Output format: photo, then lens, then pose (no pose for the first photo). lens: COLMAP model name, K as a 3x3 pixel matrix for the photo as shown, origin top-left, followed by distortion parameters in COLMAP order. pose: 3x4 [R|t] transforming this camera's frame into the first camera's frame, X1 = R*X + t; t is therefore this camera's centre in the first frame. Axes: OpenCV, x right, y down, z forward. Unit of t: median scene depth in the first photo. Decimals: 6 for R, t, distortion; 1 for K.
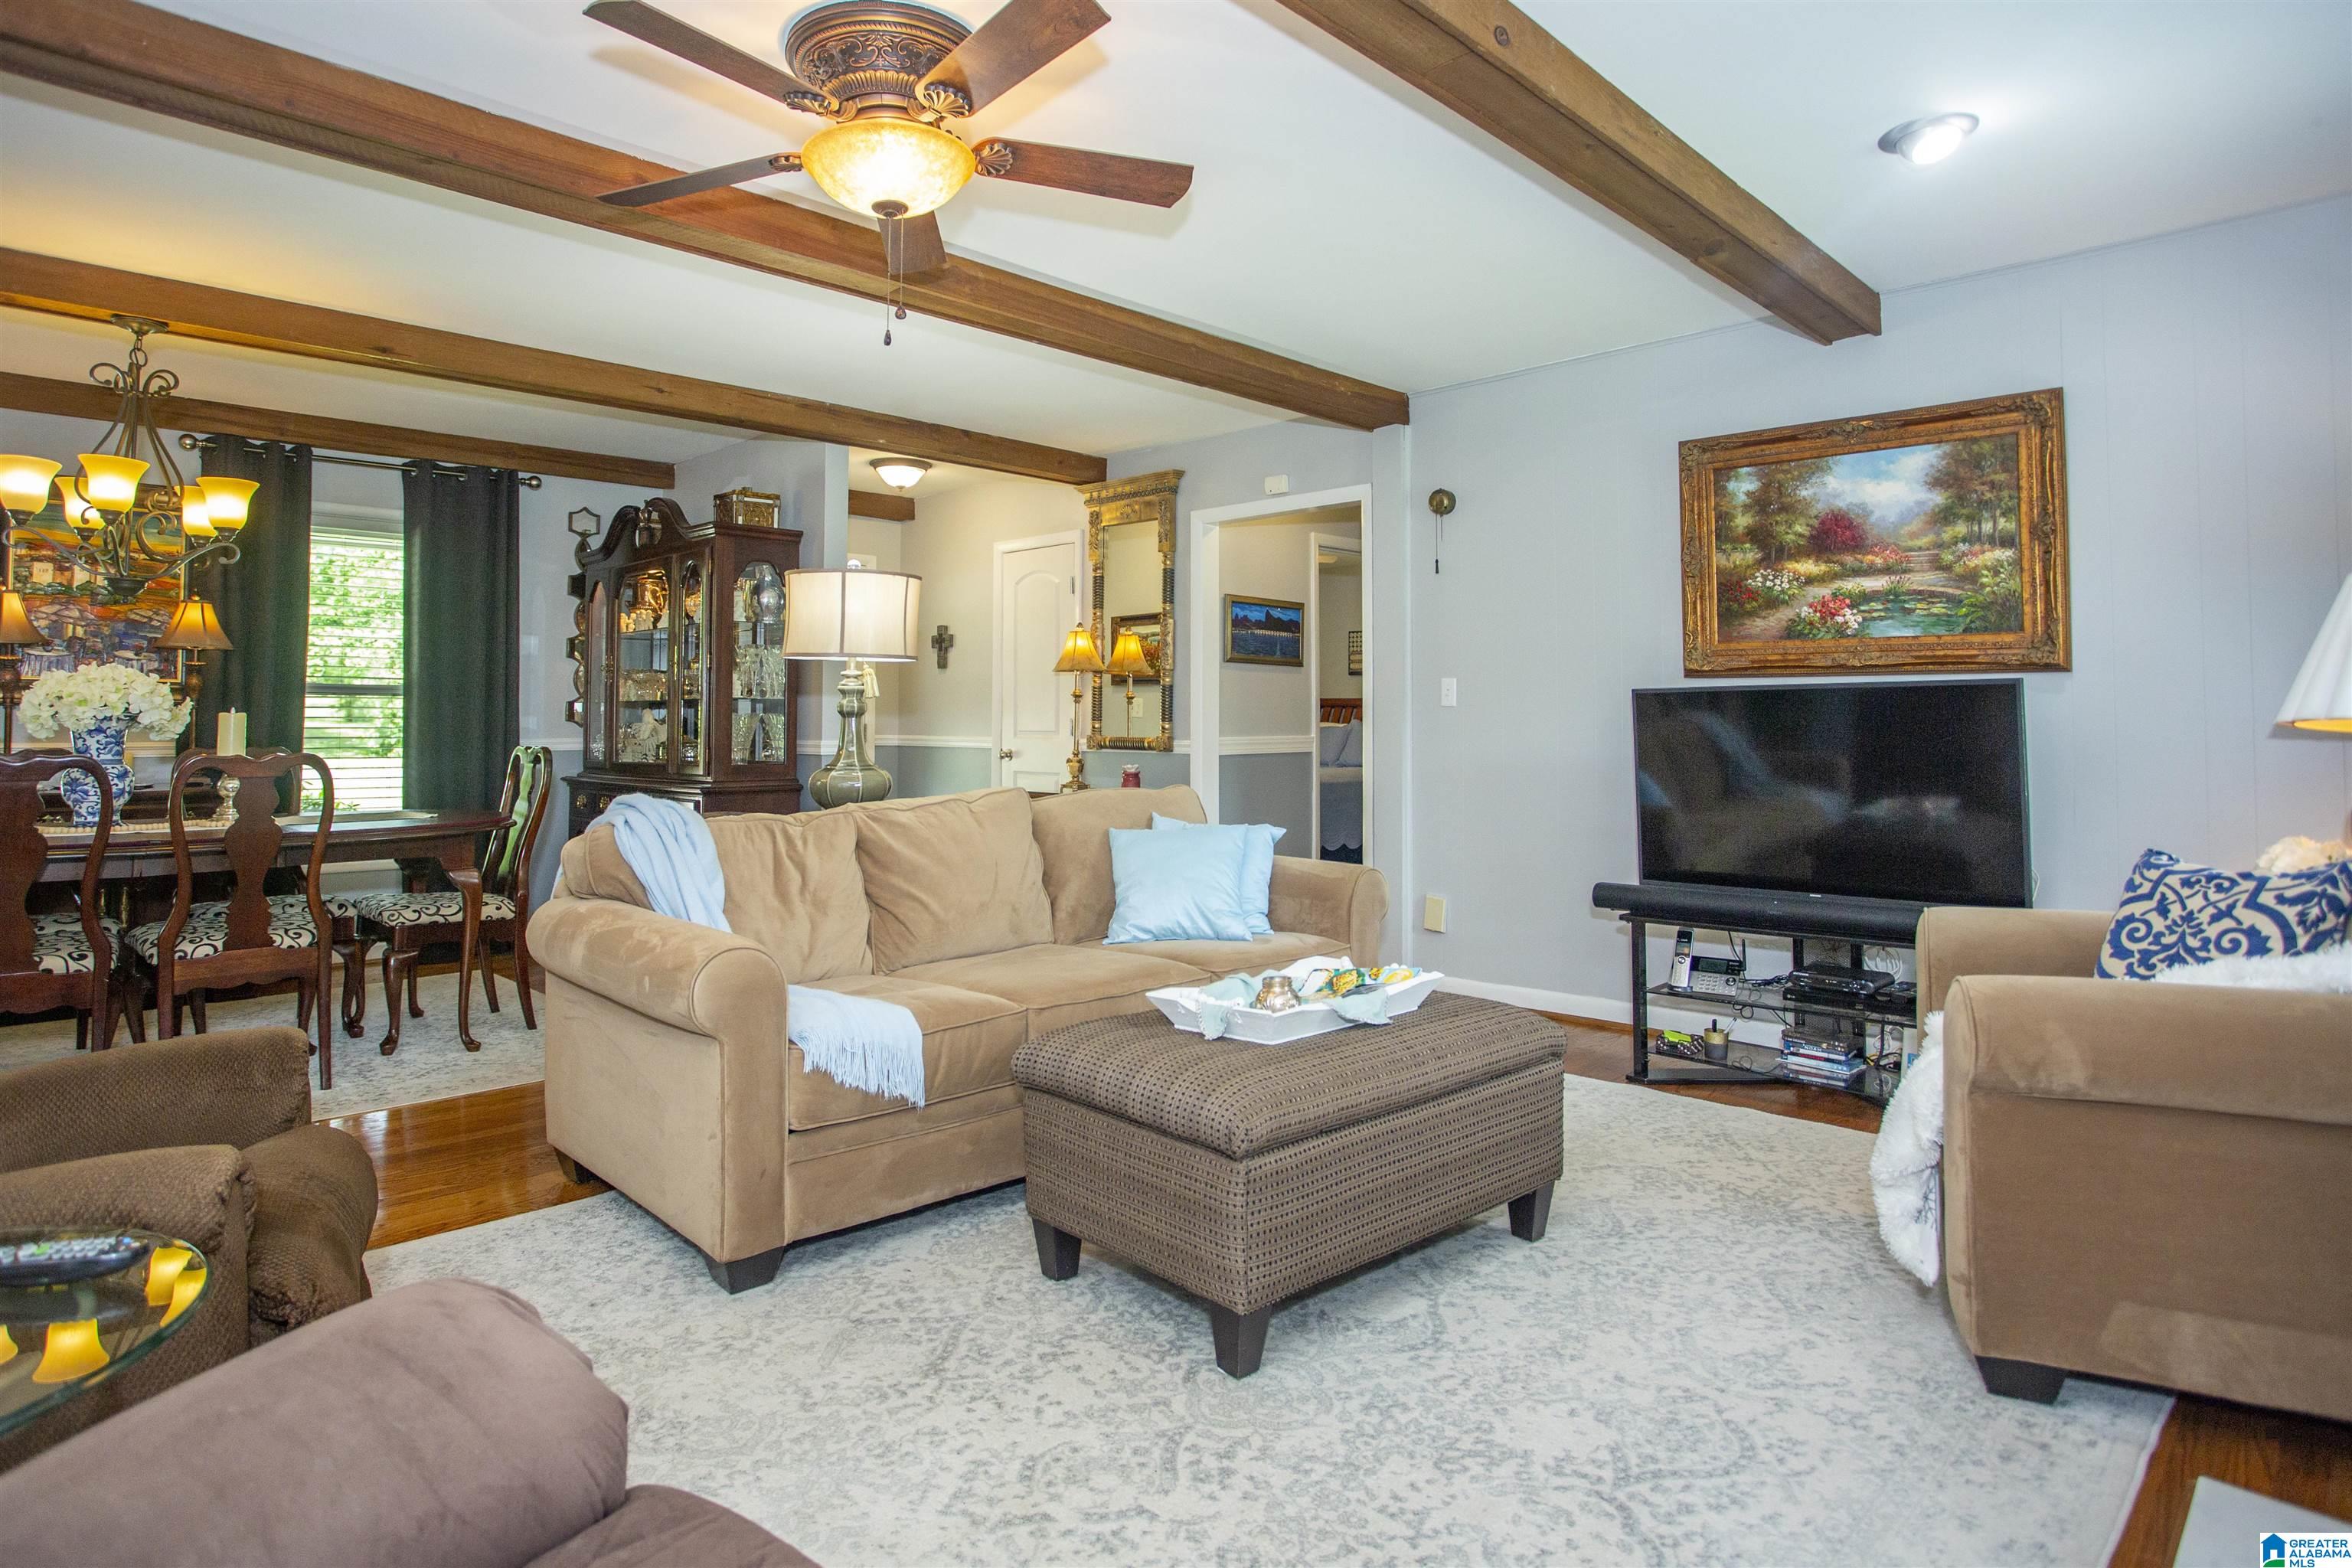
lens RADIAL K [[1296.7, 0, 1135.6], [0, 1296.7, 676.4], [0, 0, 1]] dist [-0.037265, 0.000355]
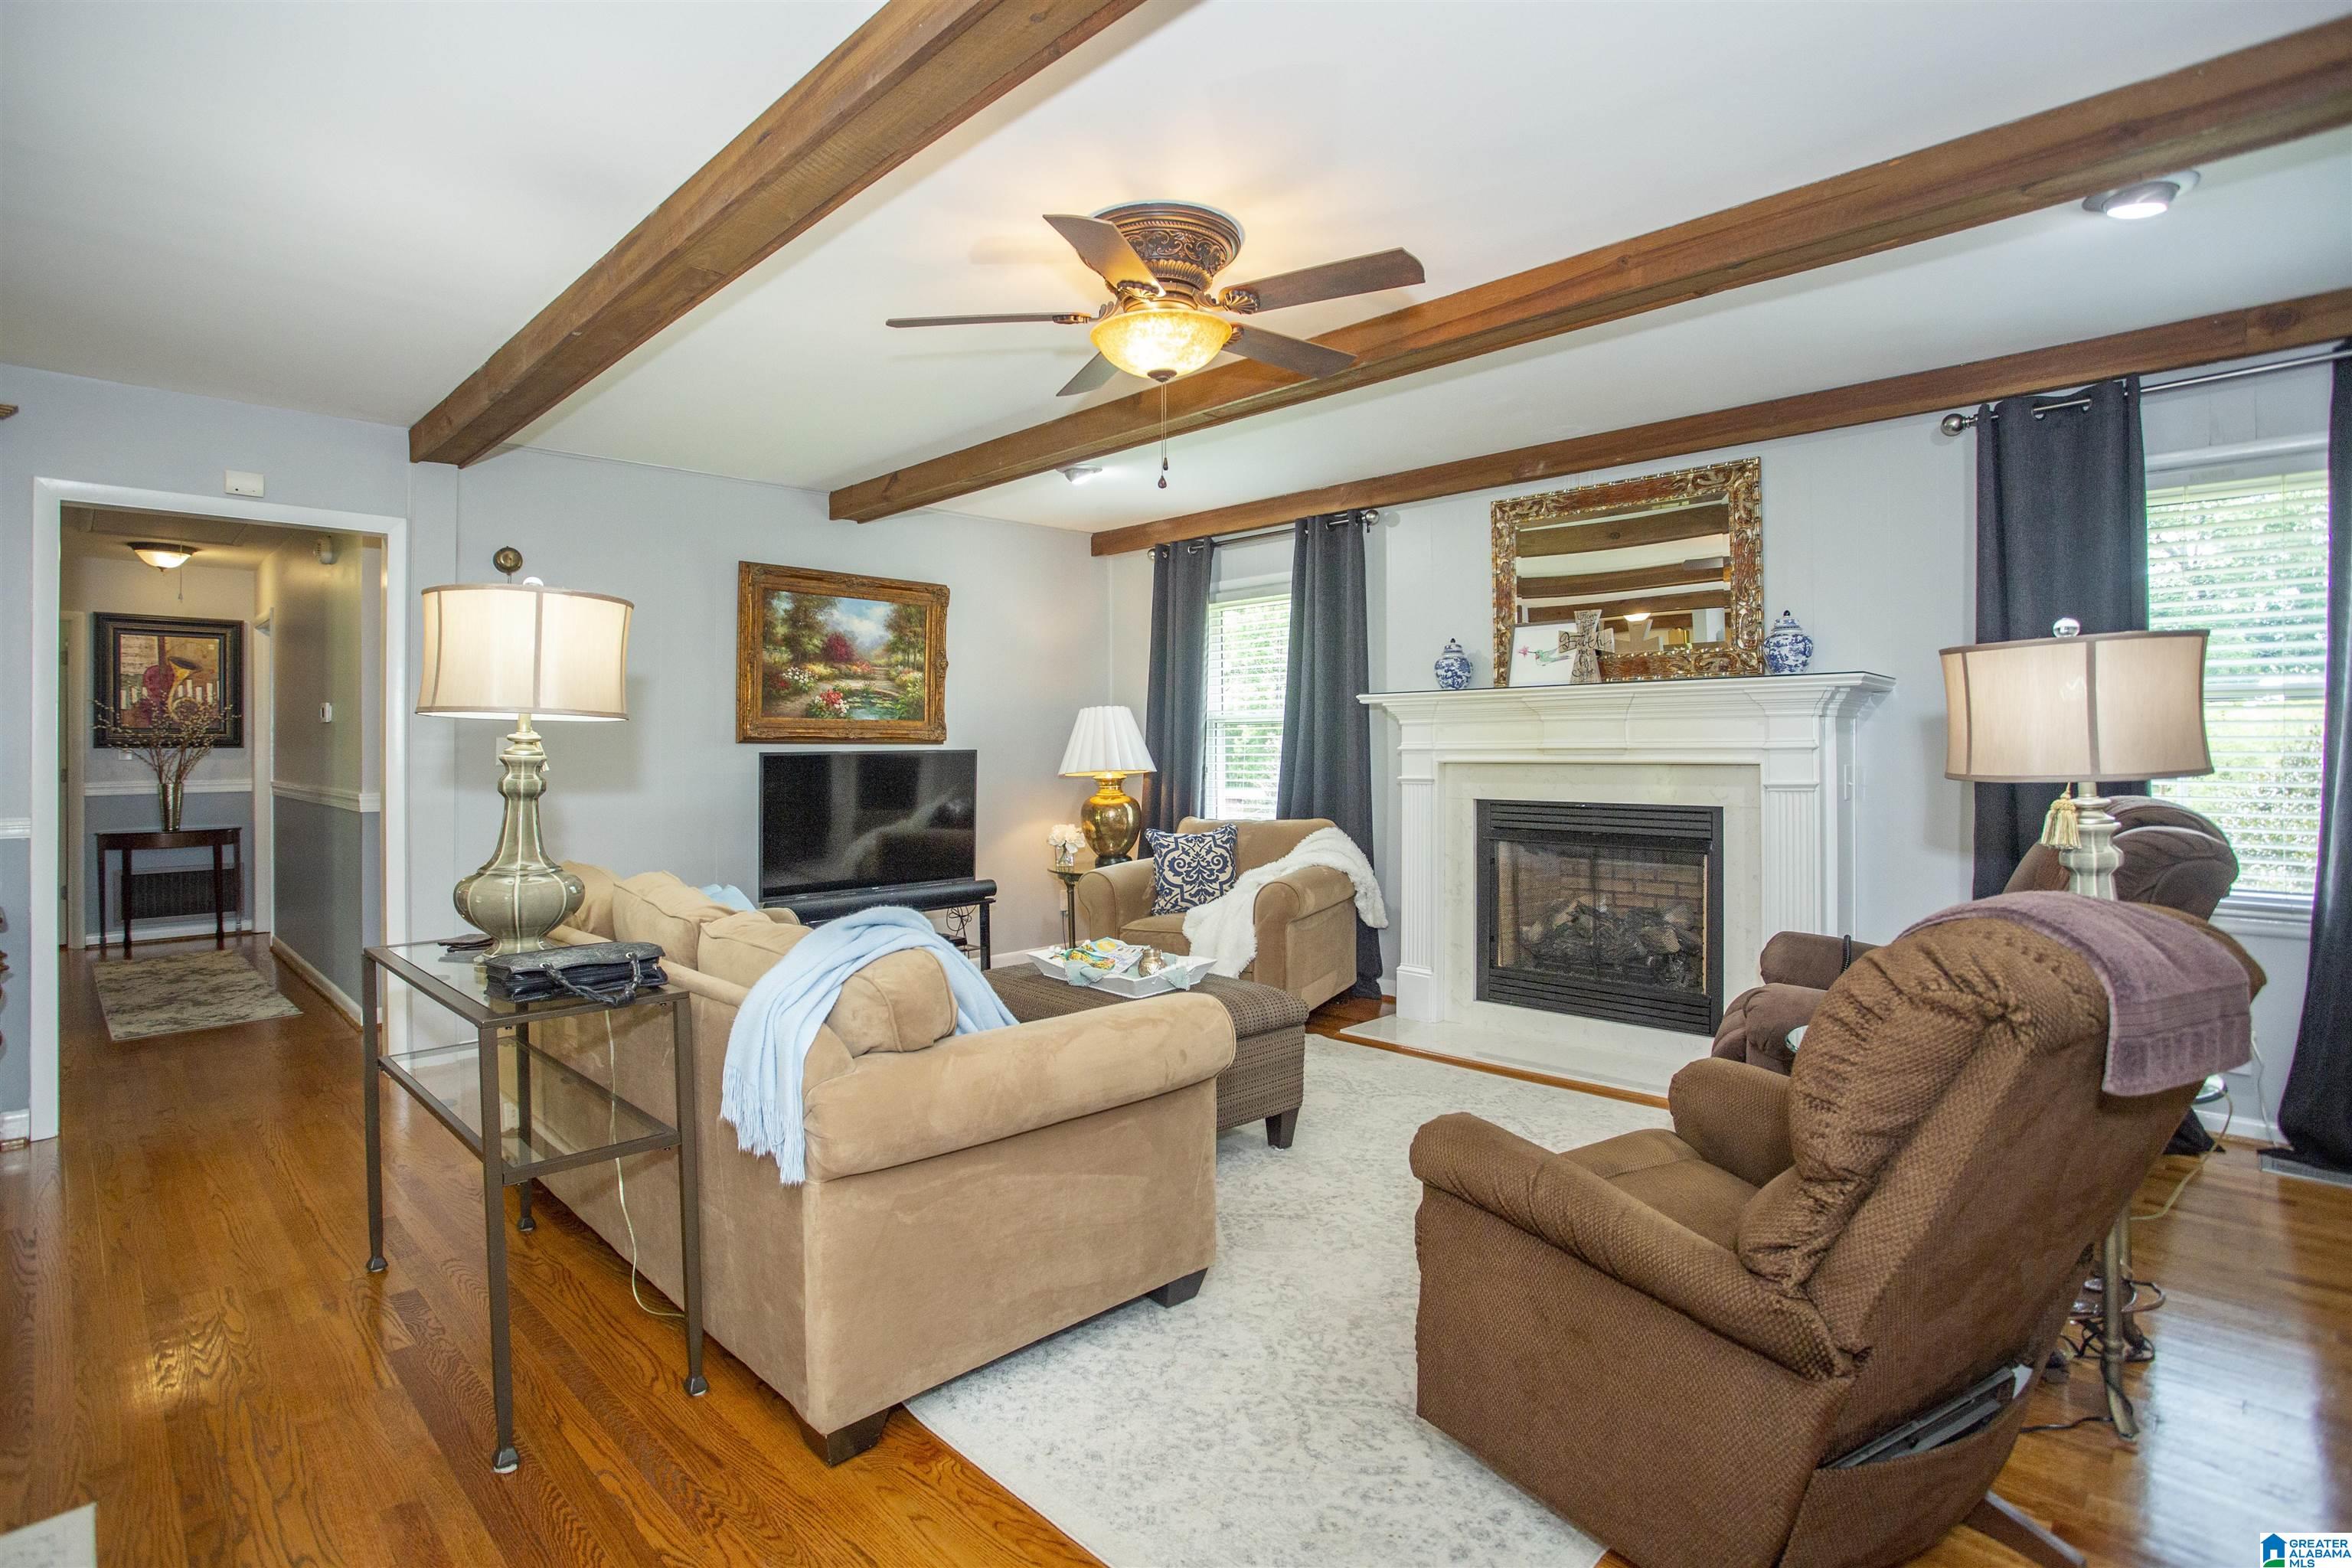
lens RADIAL K [[1152.0, 0, 1171.0], [0, 1152.0, 746.9], [0, 0, 1]] dist [-0.045887, 0.007630]
pose [[-0.008549, 0.001127, 0.999963, -0.822414], [-0.030209, 0.999543, -0.001384, -0.007244], [-0.999507, -0.030220, -0.008511, 0.639850]]
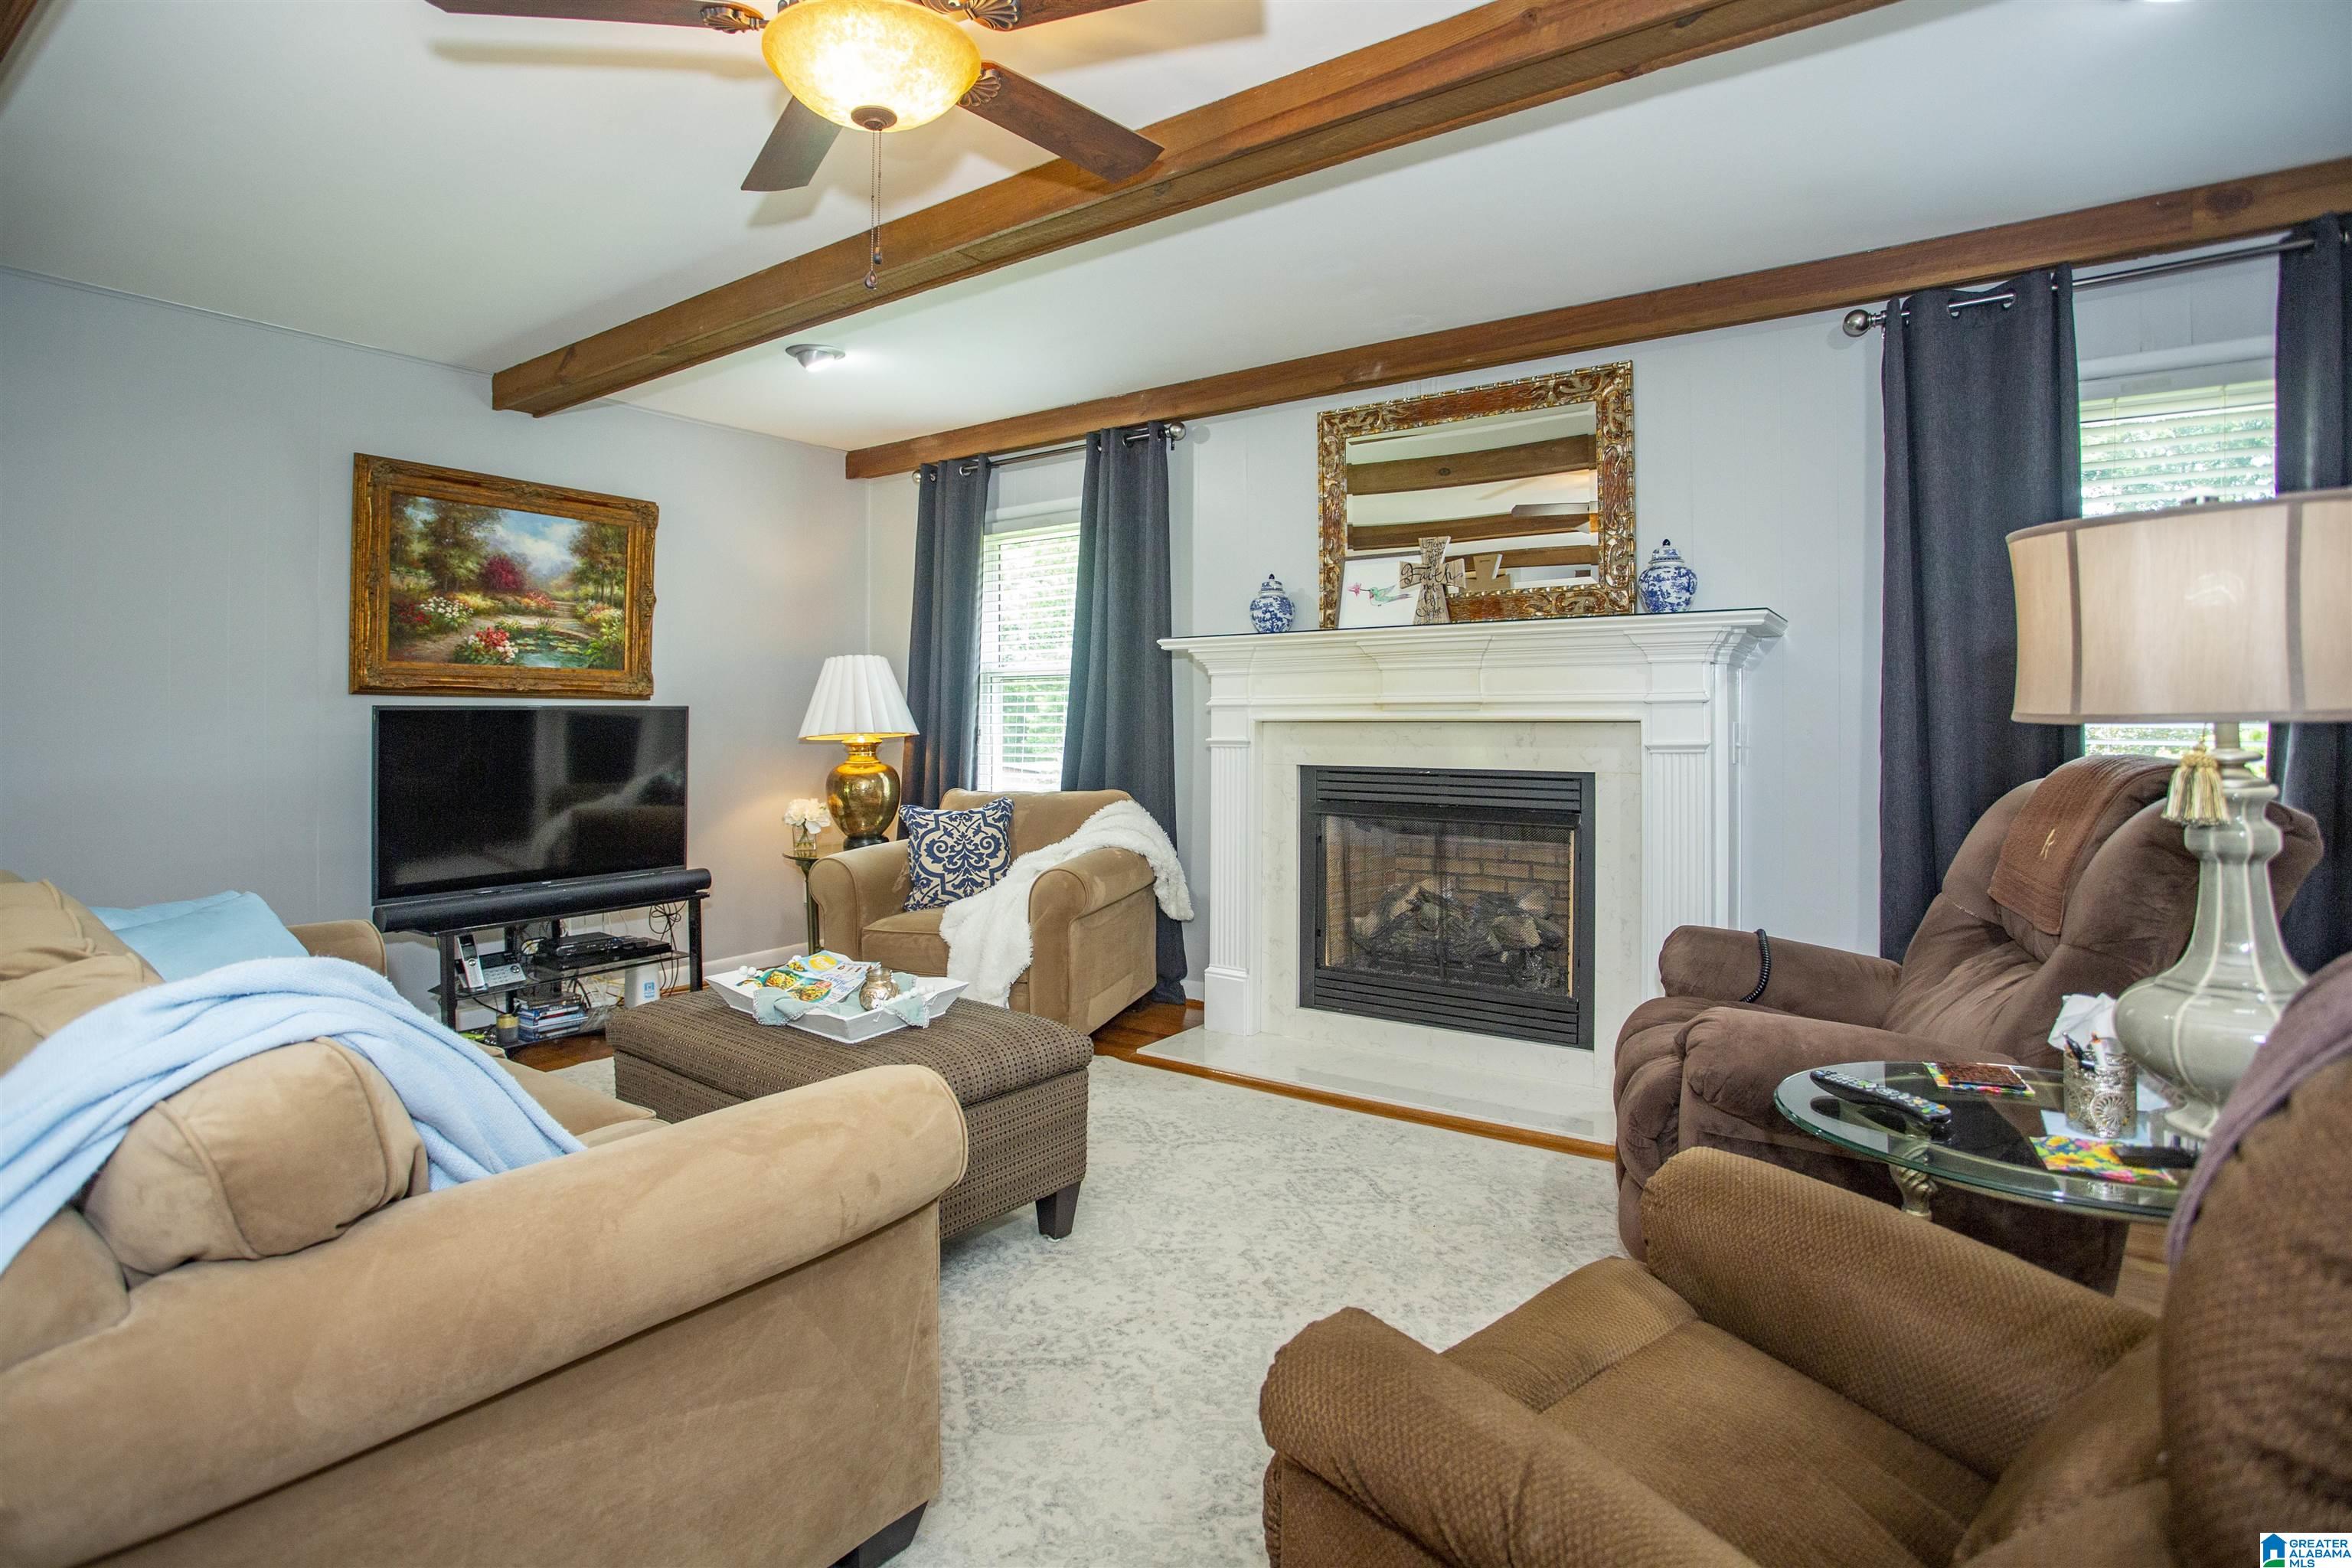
lens RADIAL K [[1152.0, 0, 1169.0], [0, 1152.0, 721.5], [0, 0, 1]] dist [-0.045887, 0.007630]
pose [[-0.179336, -0.000298, 0.983788, -0.596759], [-0.033668, 0.999416, -0.005834, 0.007176], [-0.983212, -0.034169, -0.179241, 0.603040]]
